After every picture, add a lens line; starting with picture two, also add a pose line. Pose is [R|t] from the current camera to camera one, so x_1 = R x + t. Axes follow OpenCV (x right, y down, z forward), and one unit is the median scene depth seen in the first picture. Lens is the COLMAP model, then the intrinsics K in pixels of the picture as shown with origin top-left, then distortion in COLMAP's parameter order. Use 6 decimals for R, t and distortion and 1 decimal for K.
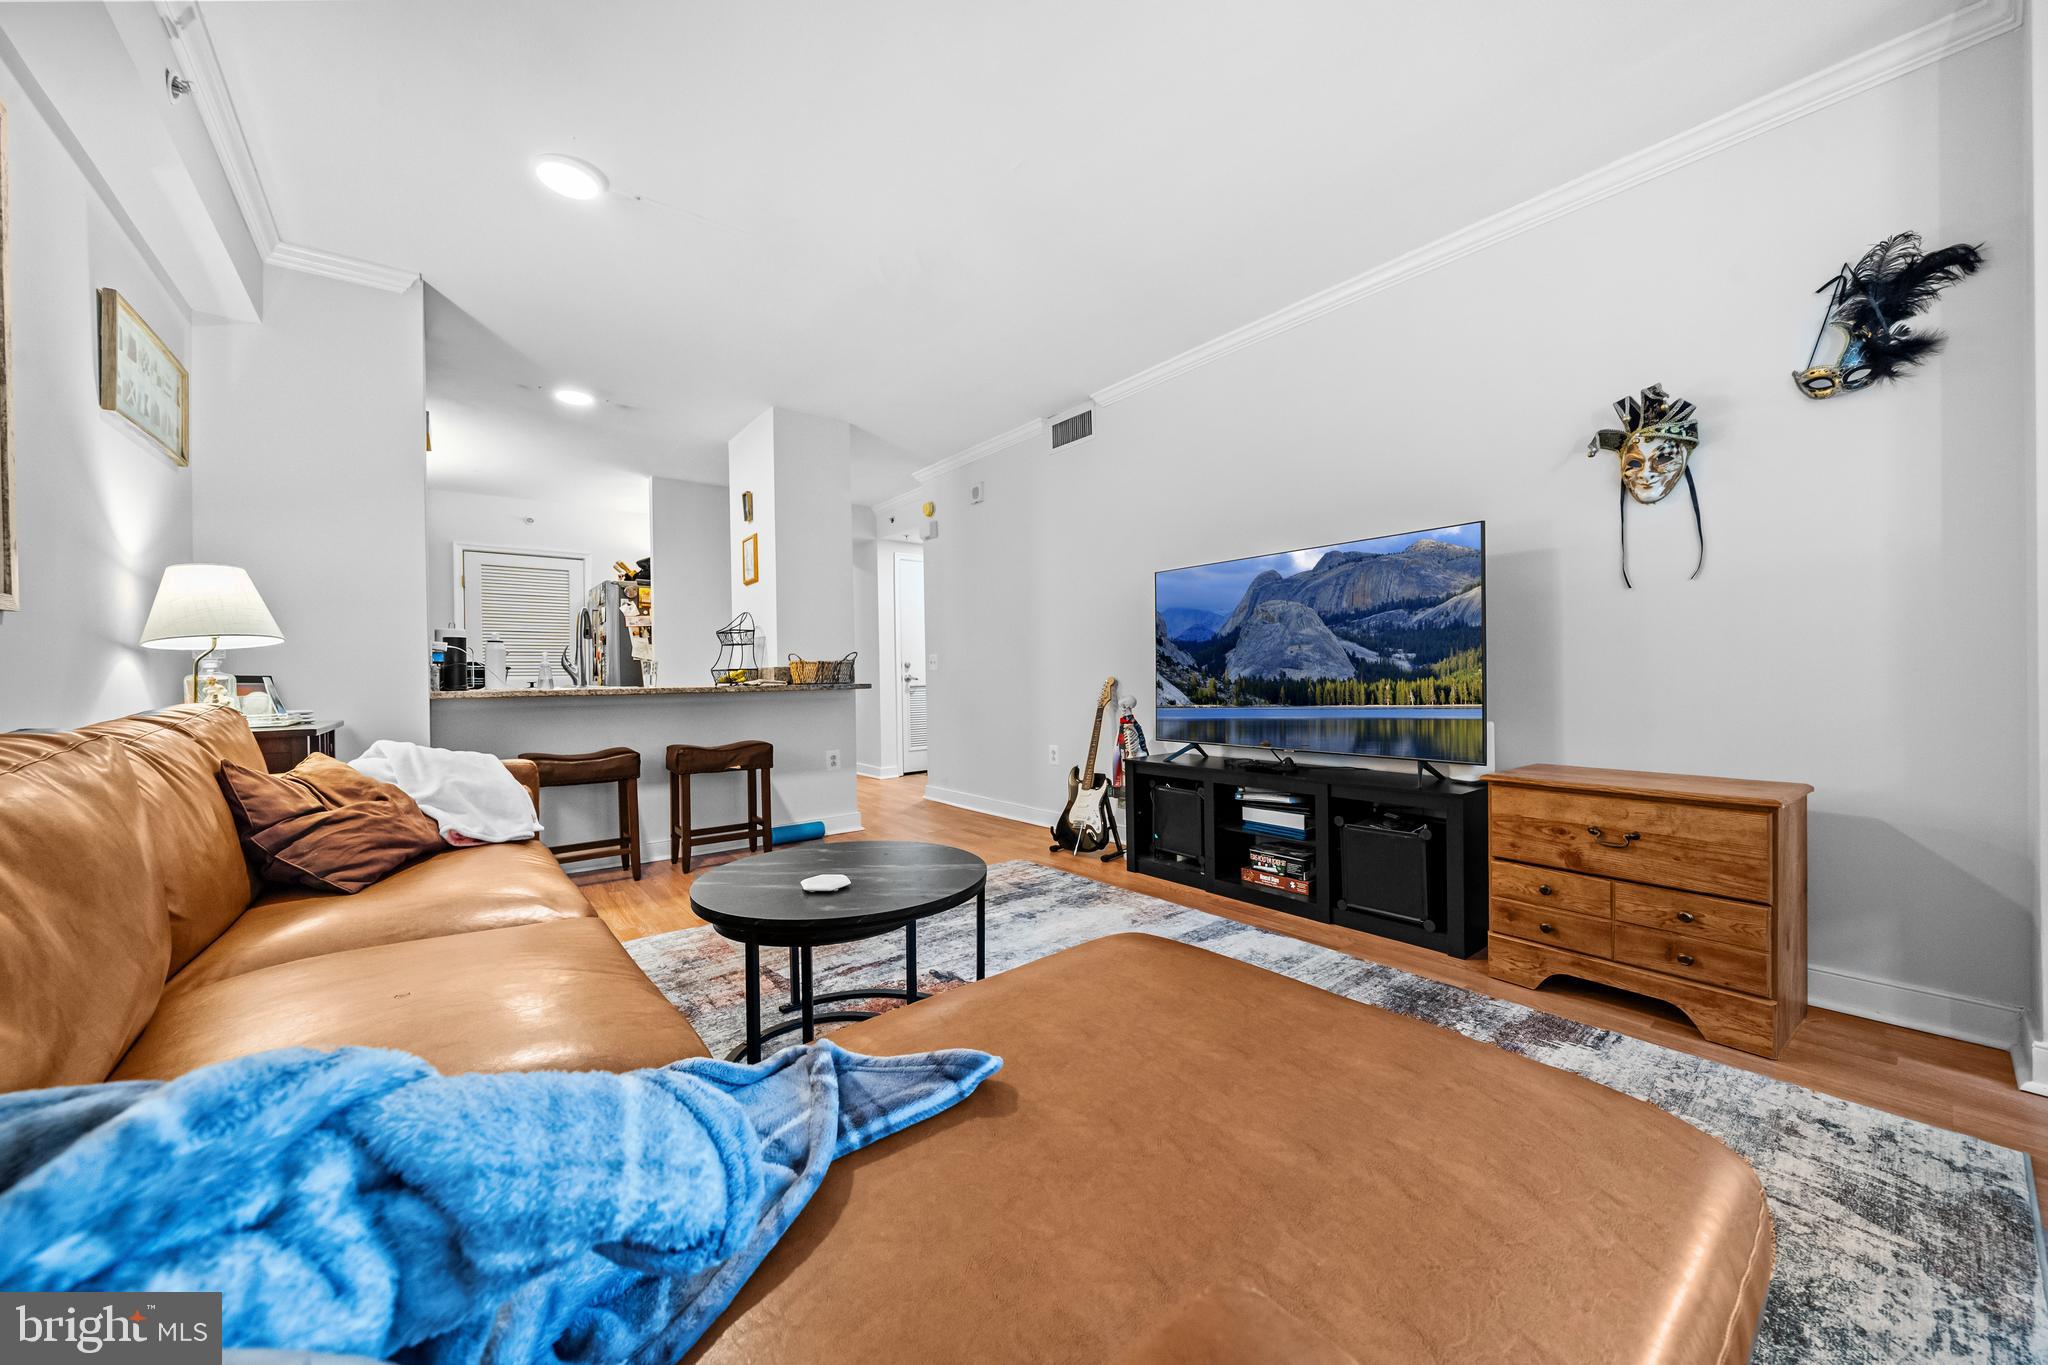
lens RADIAL K [[742.3, 0, 1029.2], [0, 742.3, 683.1], [0, 0, 1]] dist [-0.003132, -0.000220]
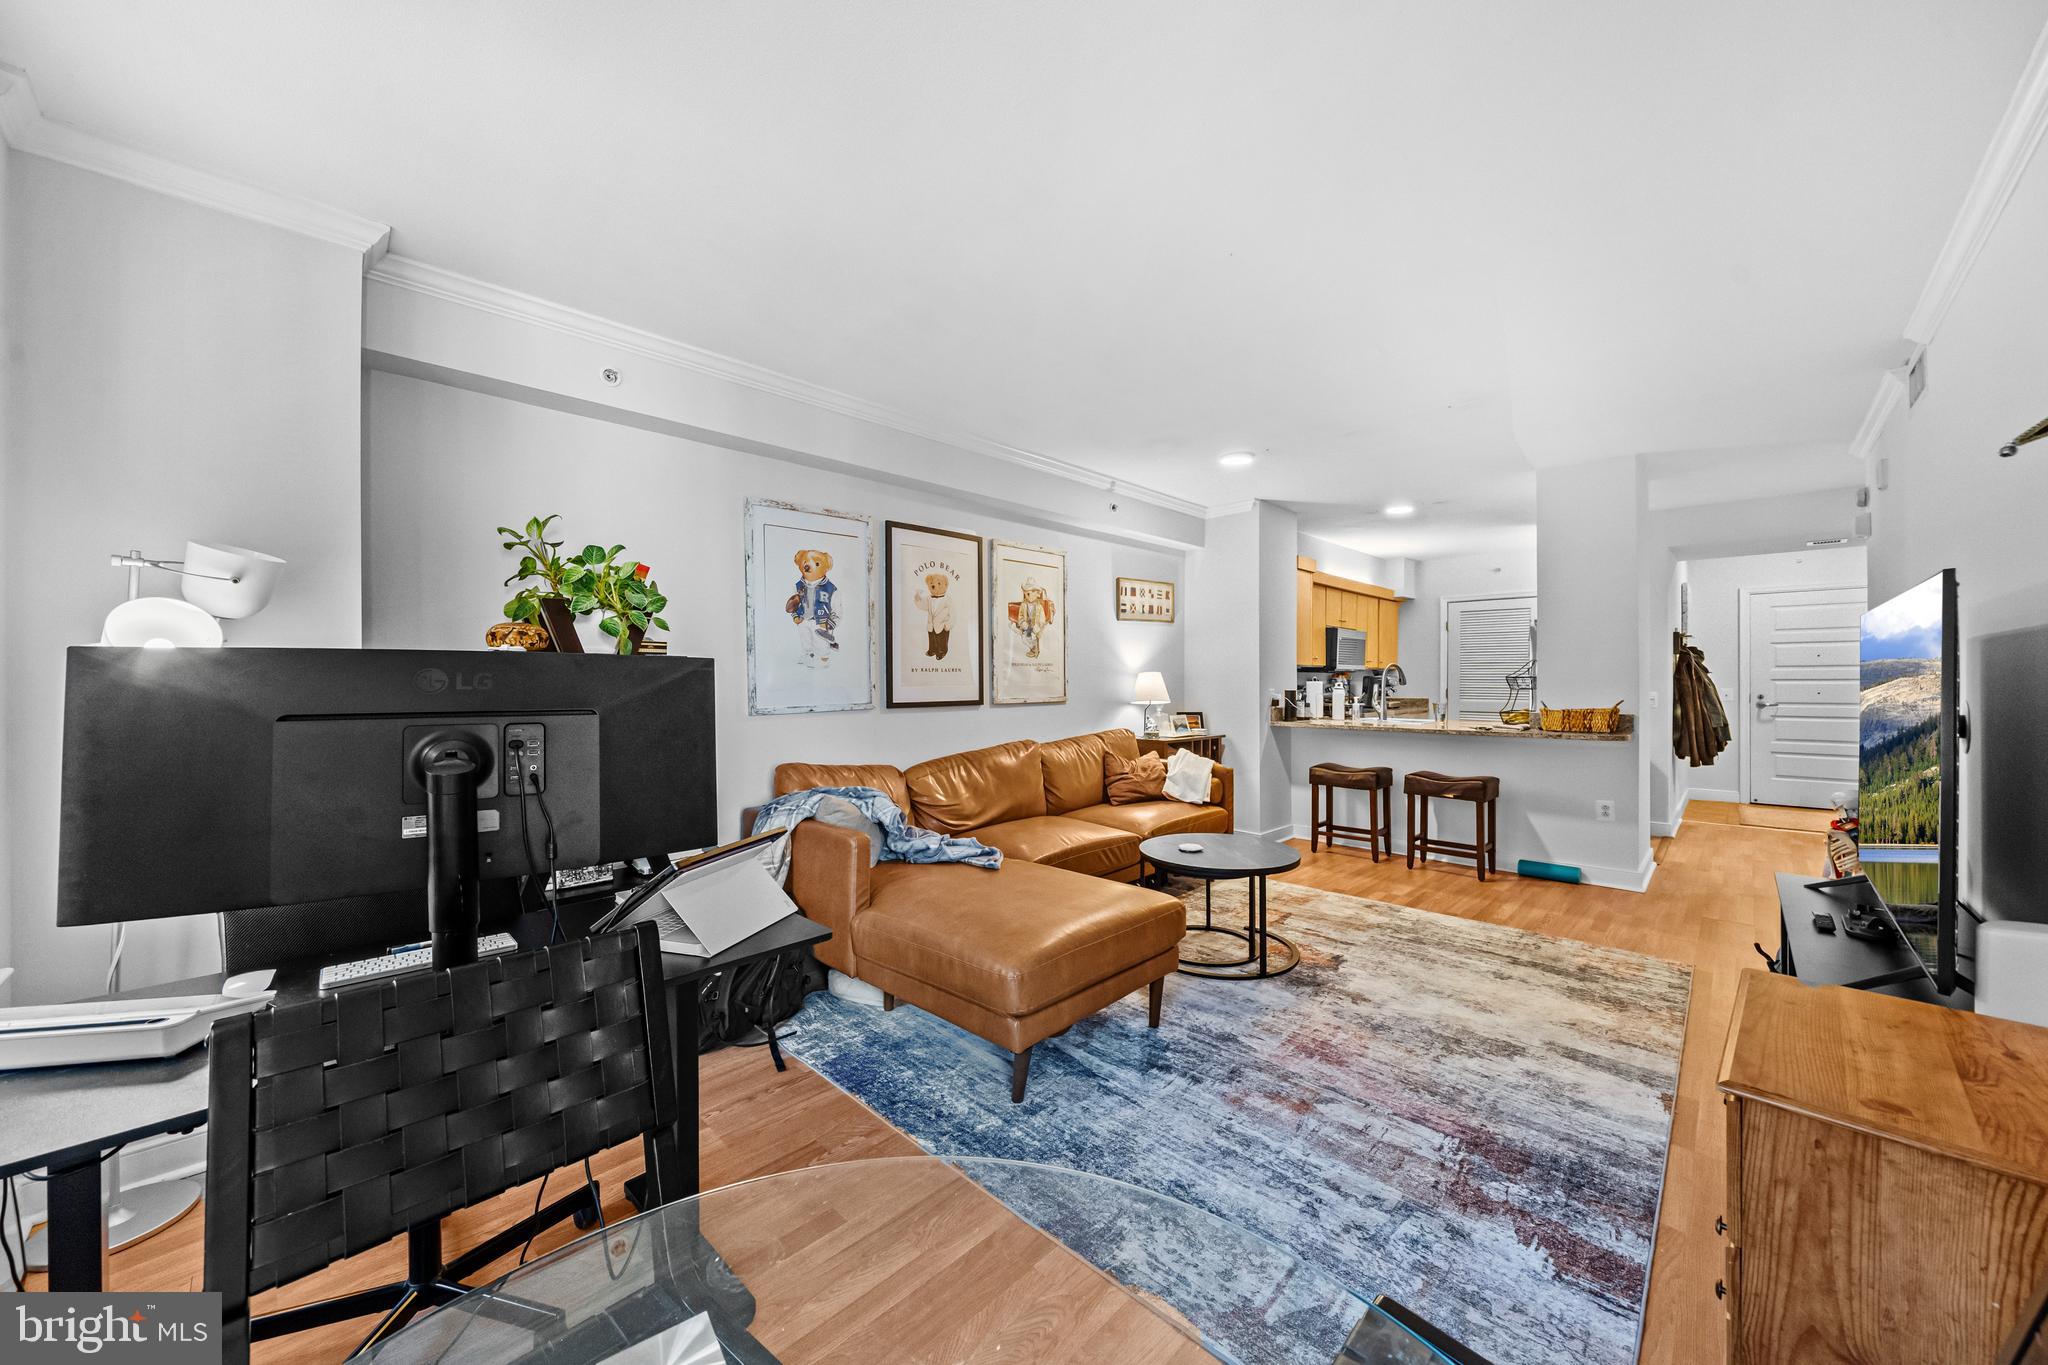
lens RADIAL K [[742.3, 0, 1015.3], [0, 742.3, 676.5], [0, 0, 1]] dist [-0.003132, -0.000220]
pose [[0.116224, 0.013673, -0.993129, 0.641793], [-0.009530, 0.999875, 0.012651, -0.080923], [0.993177, 0.007994, 0.116340, 0.122139]]
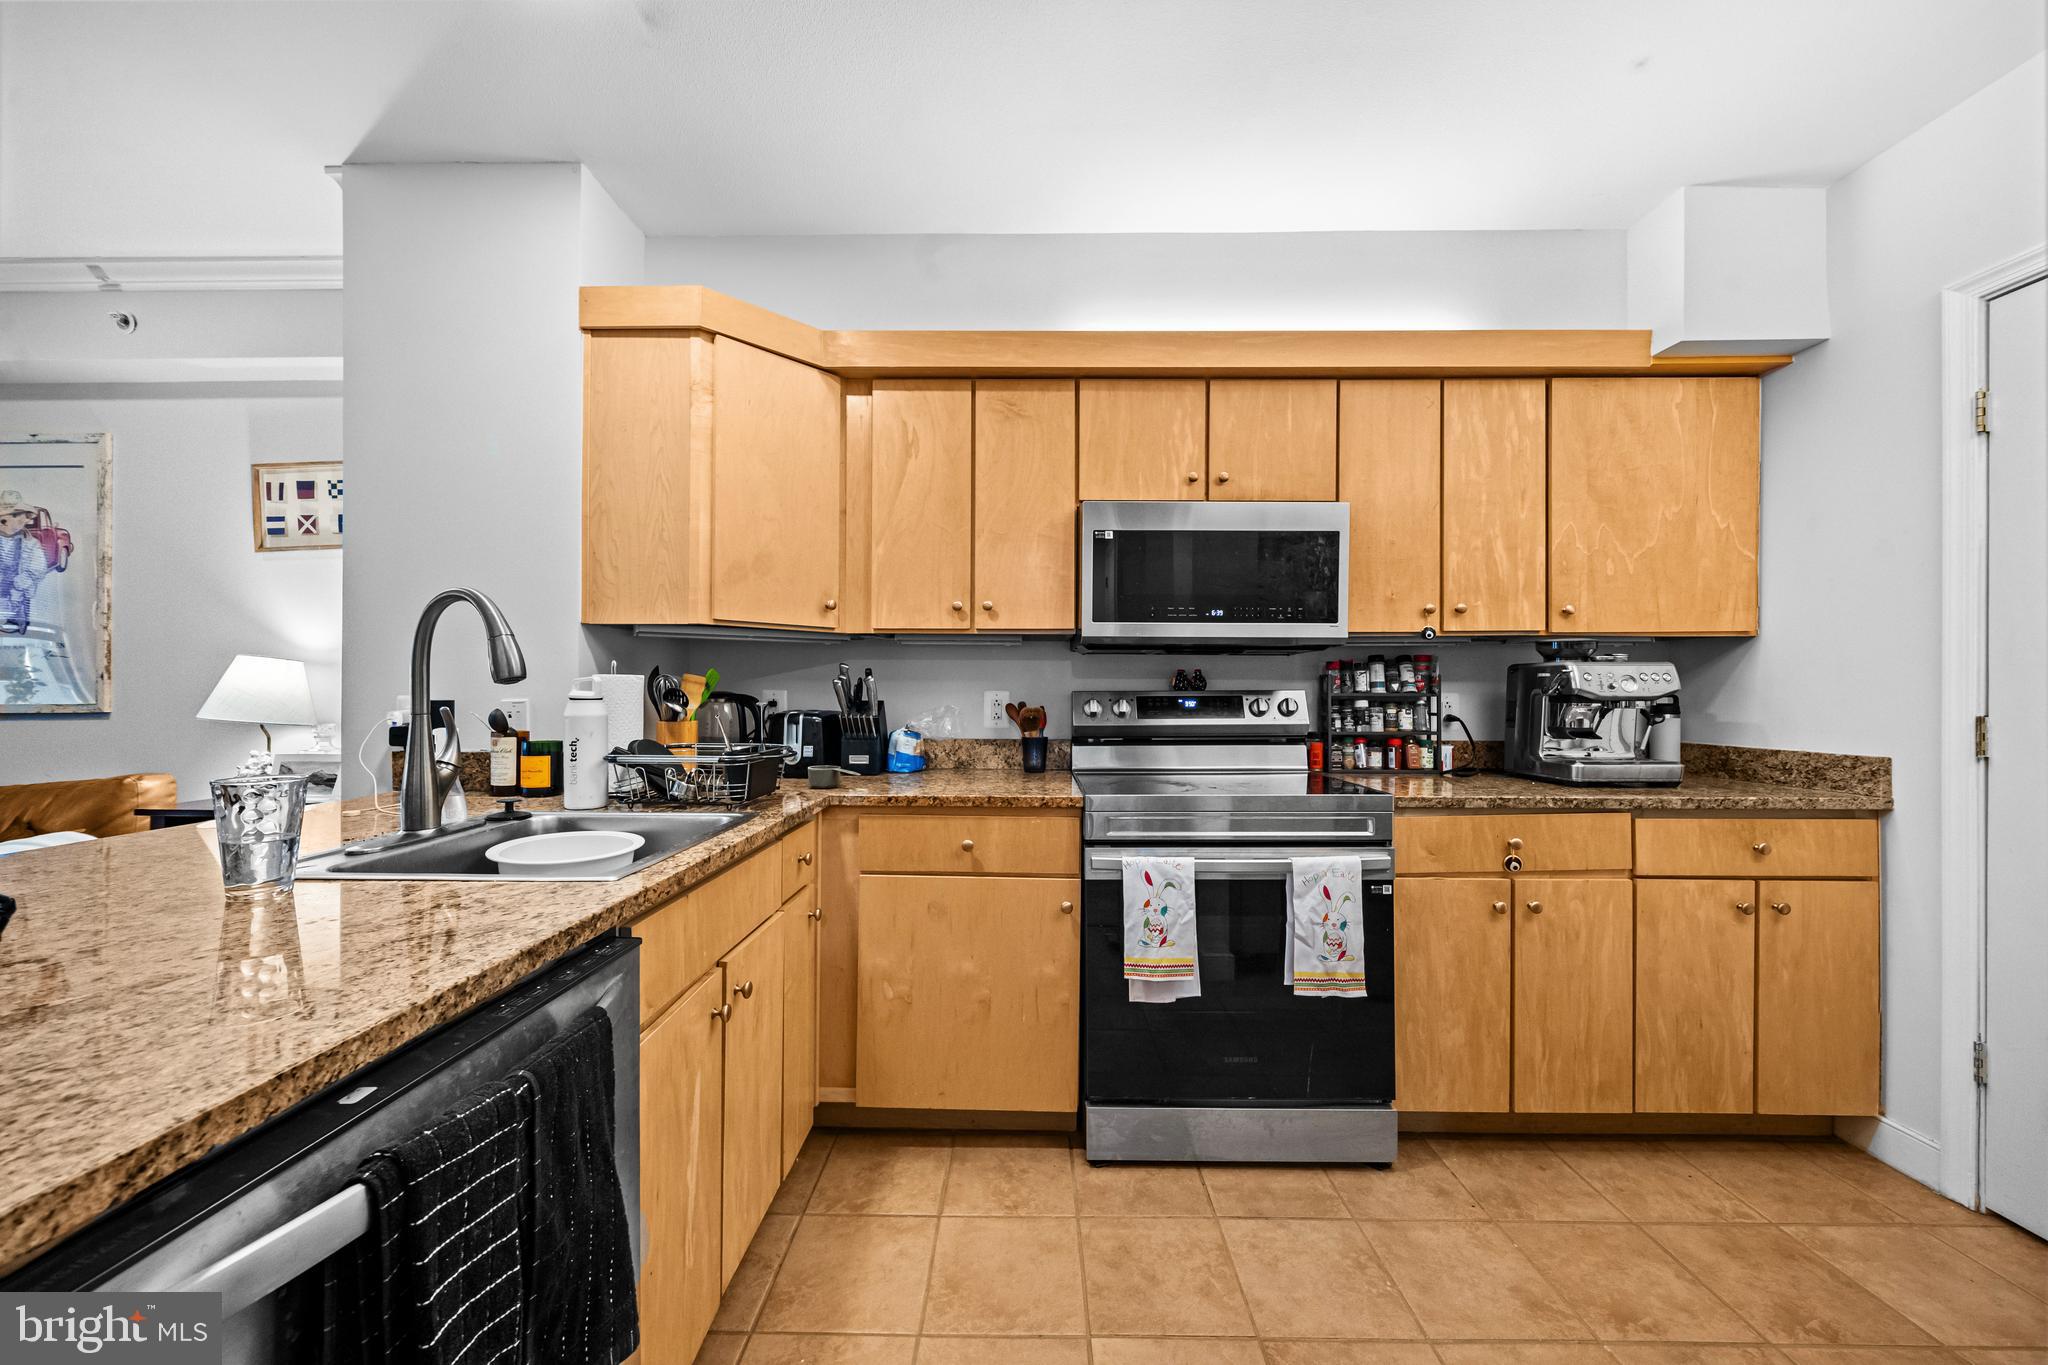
lens RADIAL K [[742.3, 0, 1018.9], [0, 742.3, 687.4], [0, 0, 1]] dist [-0.003132, -0.000220]
pose [[-0.635685, 0.012043, -0.771855, -0.465157], [0.001532, 0.999896, 0.014339, -0.058665], [0.771947, 0.007933, -0.635637, 1.268604]]
